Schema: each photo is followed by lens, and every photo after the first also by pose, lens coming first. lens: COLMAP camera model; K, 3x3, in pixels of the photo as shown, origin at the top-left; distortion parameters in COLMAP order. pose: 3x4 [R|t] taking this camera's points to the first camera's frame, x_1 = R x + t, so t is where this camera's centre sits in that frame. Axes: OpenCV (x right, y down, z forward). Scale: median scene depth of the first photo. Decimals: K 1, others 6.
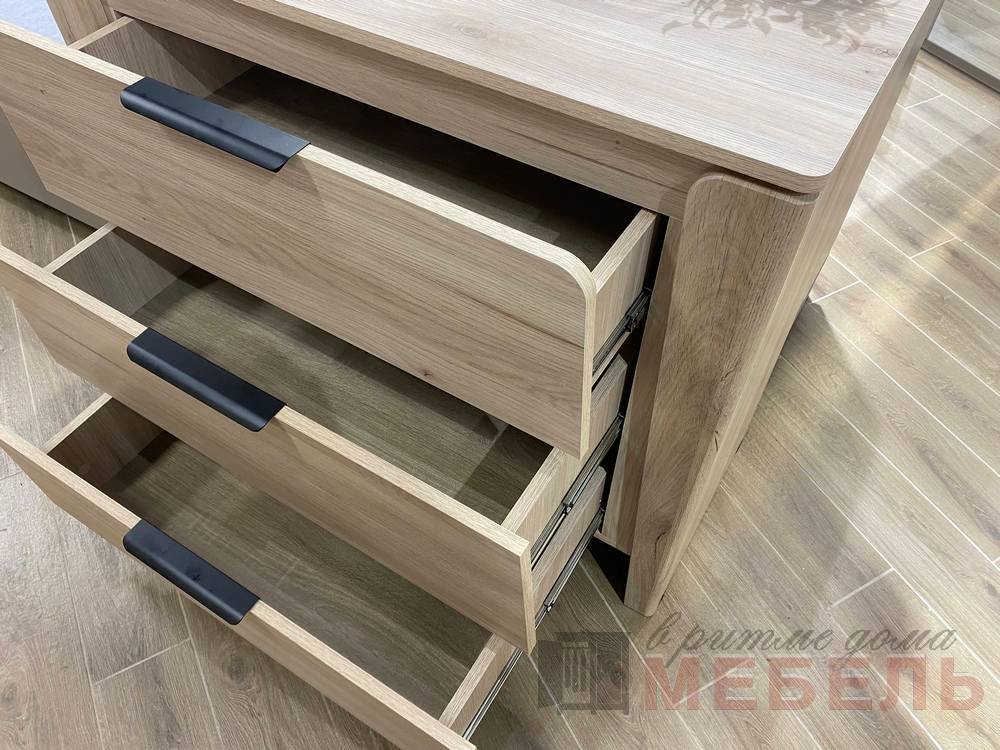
lens RADIAL K [[743.8, 0, 525.6], [0, 743.8, 373.2], [0, 0, 1]] dist [0.013200, -0.010259]
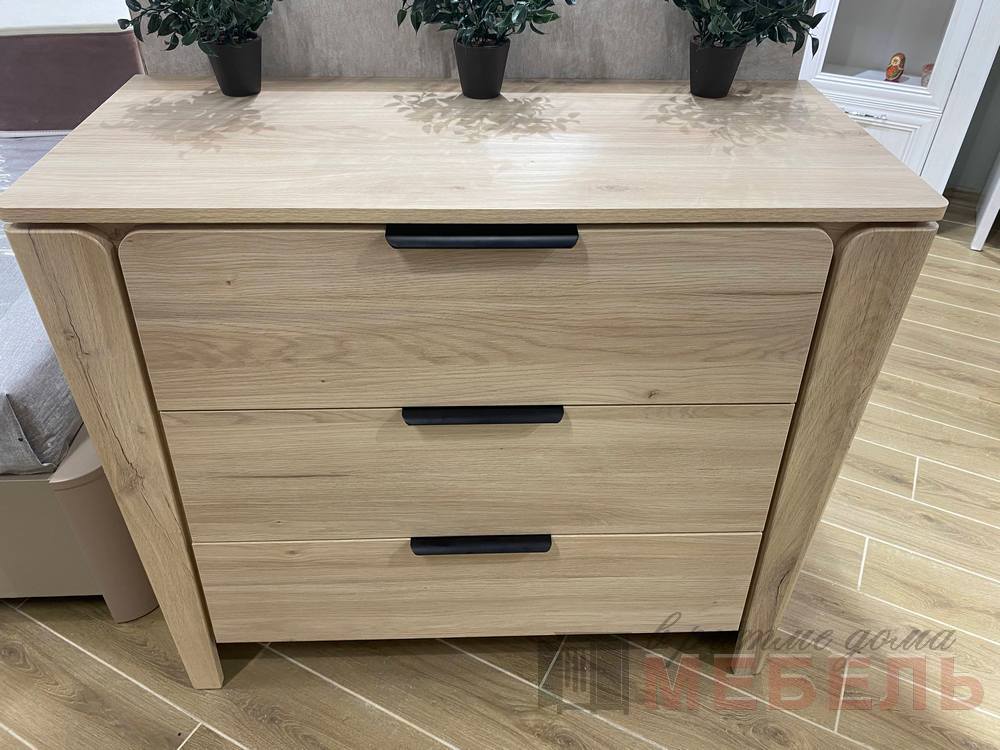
lens RADIAL K [[743.8, 0, 498.6], [0, 743.8, 378.2], [0, 0, 1]] dist [0.013200, -0.010259]
pose [[0.833597, -0.331909, 0.441534, -0.814934], [0.423592, 0.897142, -0.125325, -0.125104], [-0.354522, 0.291501, 0.888449, 0.127528]]
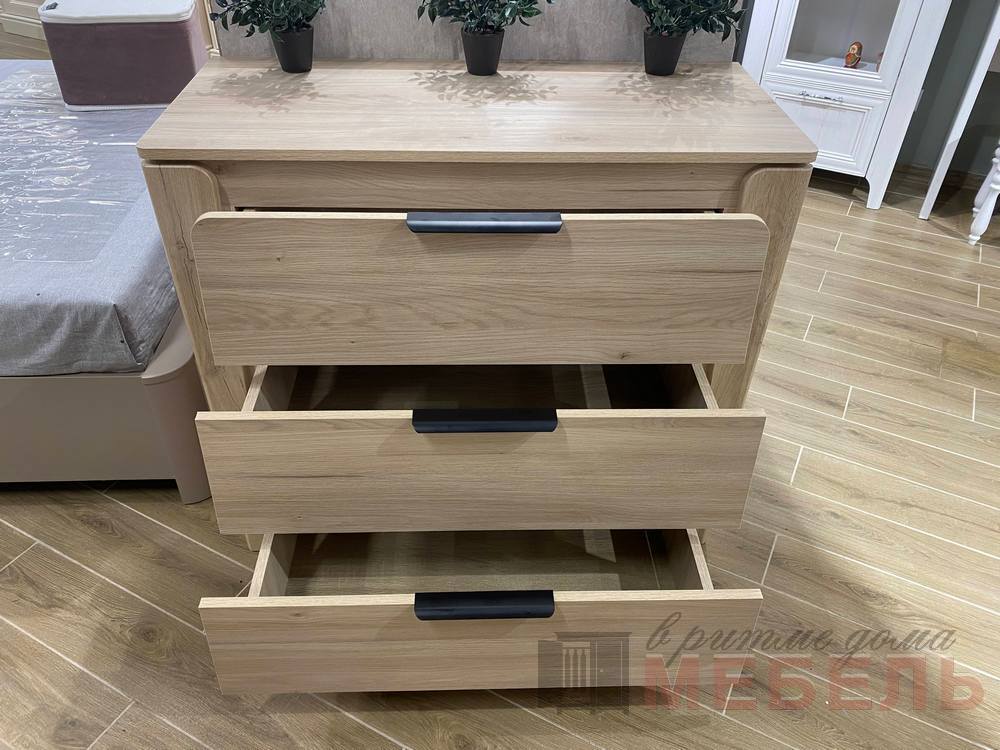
lens RADIAL K [[743.8, 0, 496.8], [0, 743.8, 375.5], [0, 0, 1]] dist [0.013200, -0.010259]
pose [[0.835726, -0.332743, 0.436857, -1.063153], [0.419574, 0.900143, -0.117047, 0.106821], [-0.354287, 0.281113, 0.891884, -0.205737]]
